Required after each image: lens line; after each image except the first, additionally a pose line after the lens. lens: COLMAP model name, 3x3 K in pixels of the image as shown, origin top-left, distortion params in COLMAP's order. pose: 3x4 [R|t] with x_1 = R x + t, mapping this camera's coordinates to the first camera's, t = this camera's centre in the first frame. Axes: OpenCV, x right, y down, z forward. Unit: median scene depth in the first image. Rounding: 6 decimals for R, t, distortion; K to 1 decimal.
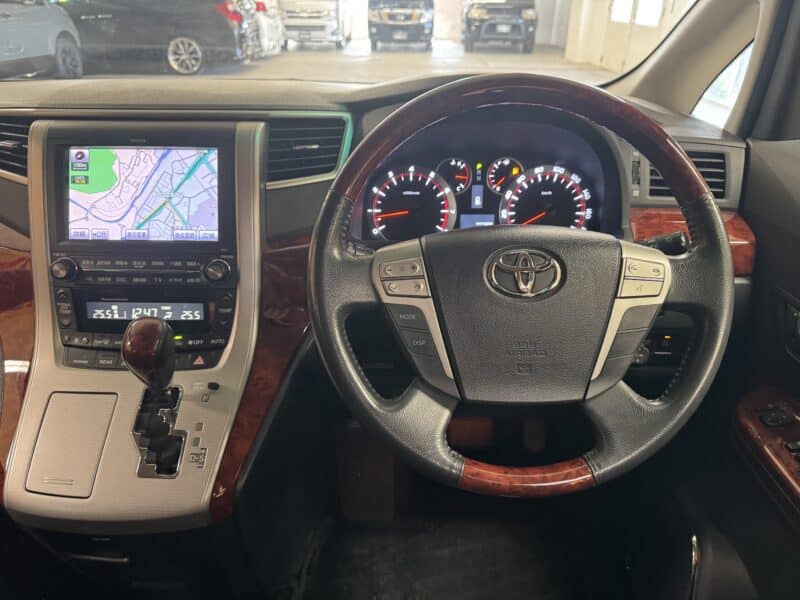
lens RADIAL K [[546.7, 0, 393.9], [0, 546.7, 296.2], [0, 0, 1]] dist [-0.004142, 0.005854]
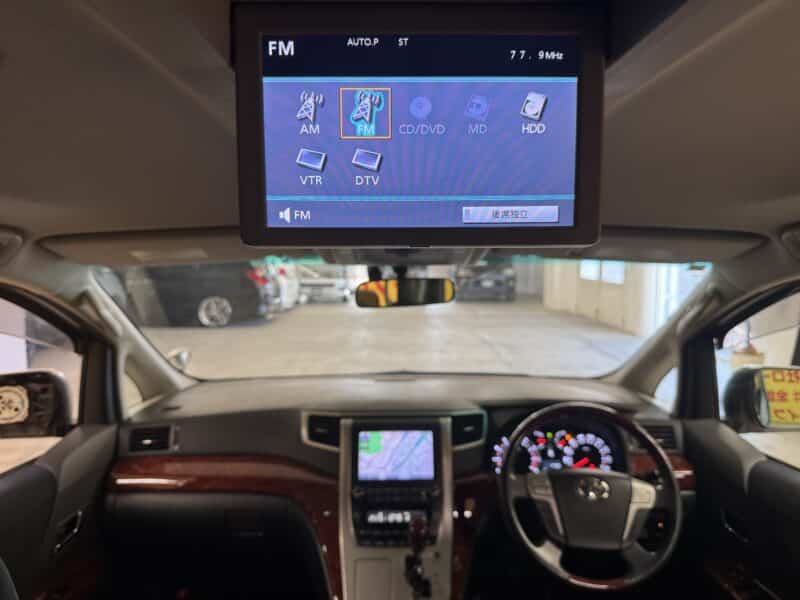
lens RADIAL K [[581.8, 0, 404.7], [0, 581.8, 297.4], [0, 0, 1]] dist [0.010451, -0.008960]
pose [[0.998279, -0.004108, 0.058496, -0.481047], [0.026739, 0.919692, -0.391730, 0.110913], [-0.052190, 0.392620, 0.918219, -1.078215]]
